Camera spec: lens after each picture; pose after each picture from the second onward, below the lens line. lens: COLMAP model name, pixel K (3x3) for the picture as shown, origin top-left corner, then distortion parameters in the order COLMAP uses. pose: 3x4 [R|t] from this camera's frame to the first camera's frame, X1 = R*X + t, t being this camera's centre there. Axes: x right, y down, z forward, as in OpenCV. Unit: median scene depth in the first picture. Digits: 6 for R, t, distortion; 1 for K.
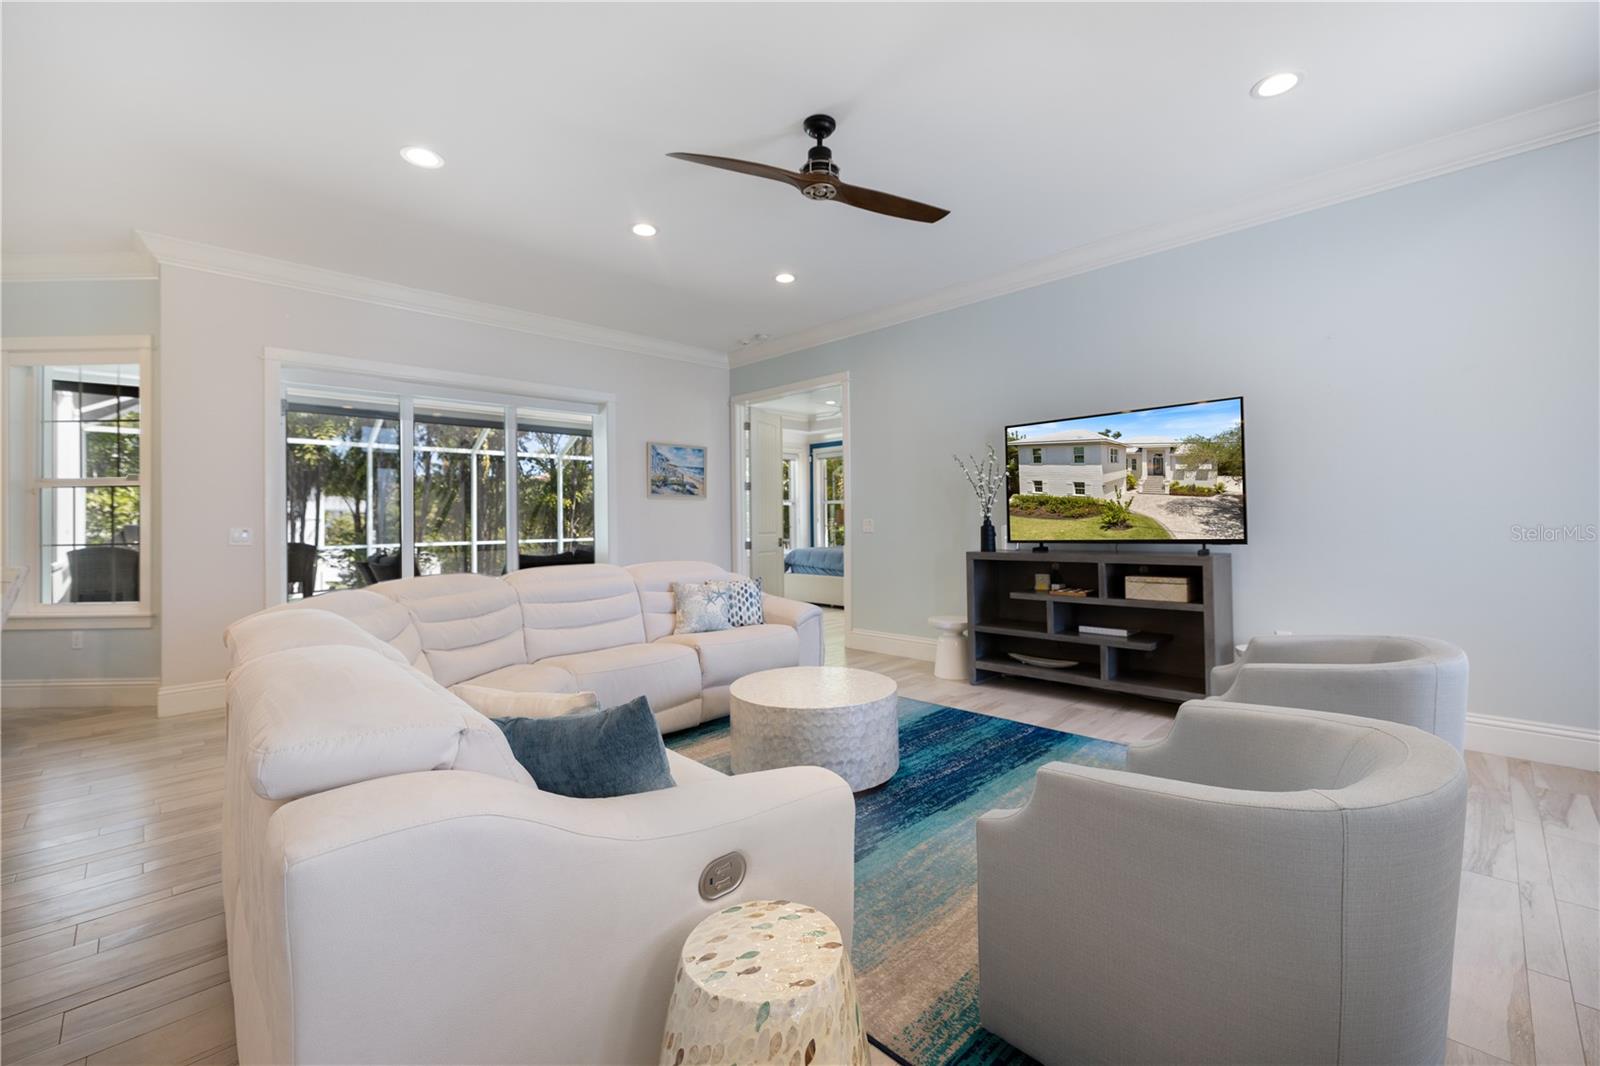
lens RADIAL K [[690.2, 0, 793.3], [0, 690.2, 521.7], [0, 0, 1]] dist [0.000670, 0.000028]
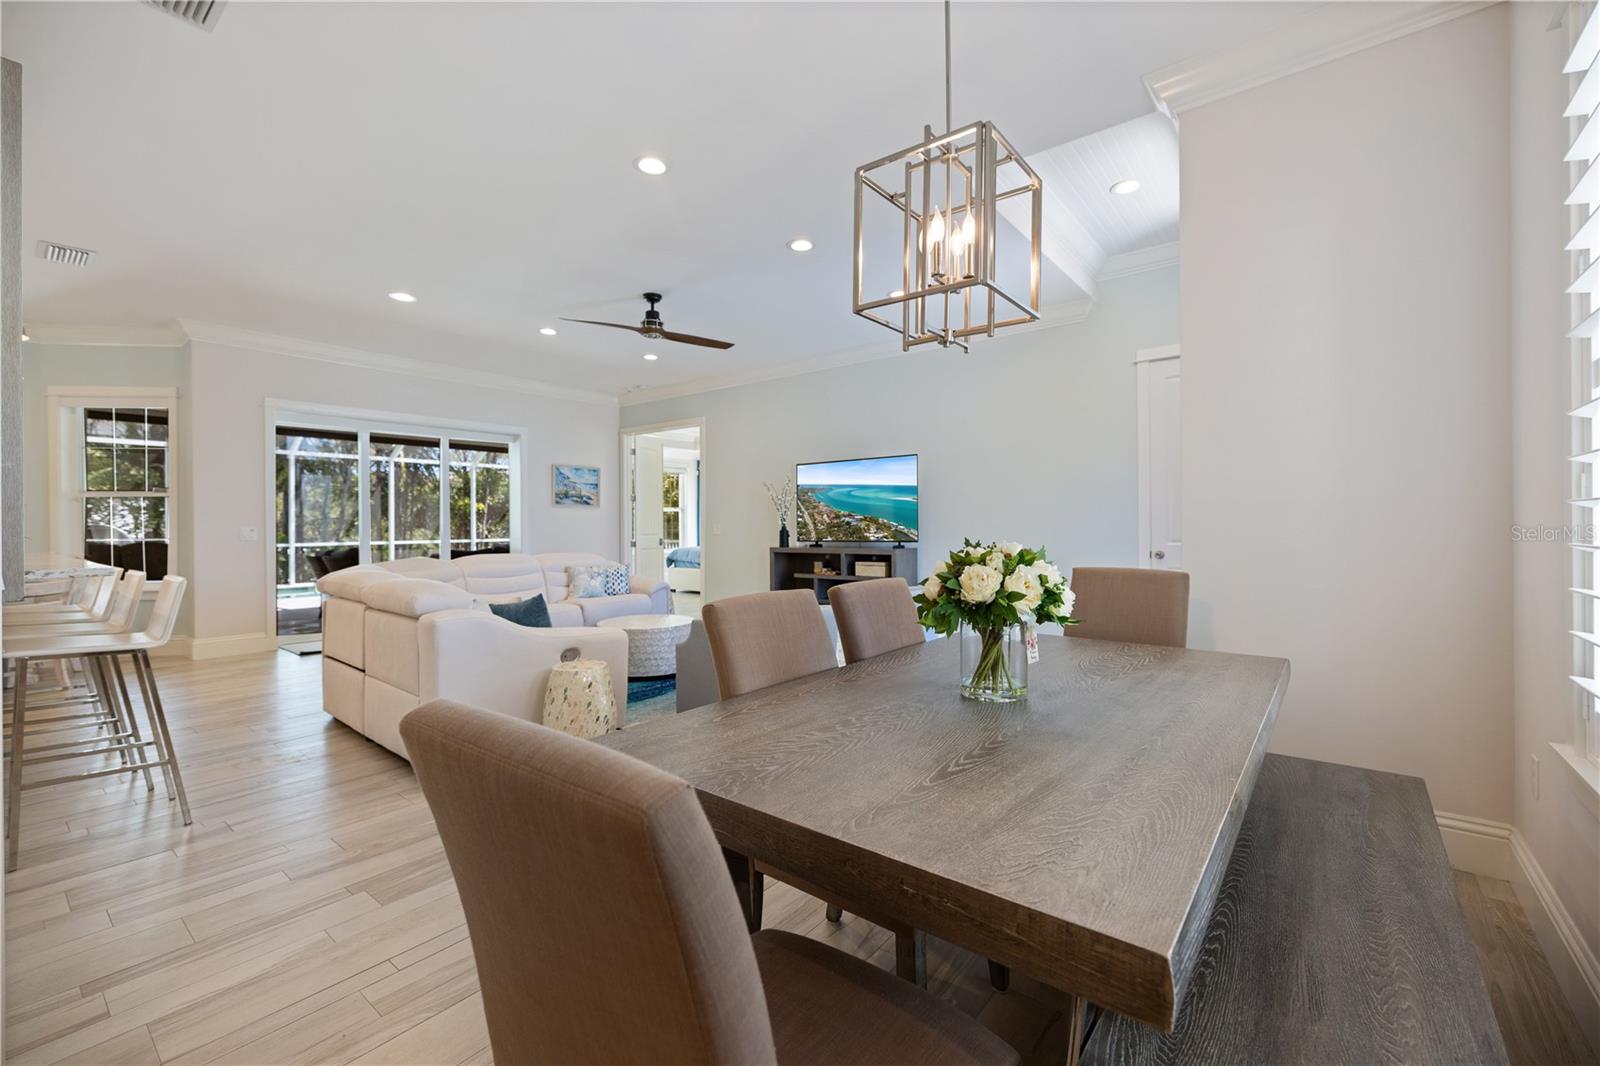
lens RADIAL K [[690.2, 0, 799.8], [0, 690.2, 535.0], [0, 0, 1]] dist [0.000670, 0.000028]
pose [[0.991808, 0.006794, 0.127557, 0.086767], [-0.008537, 0.999877, 0.013123, -0.002616], [-0.127452, -0.014104, 0.991744, -0.355377]]
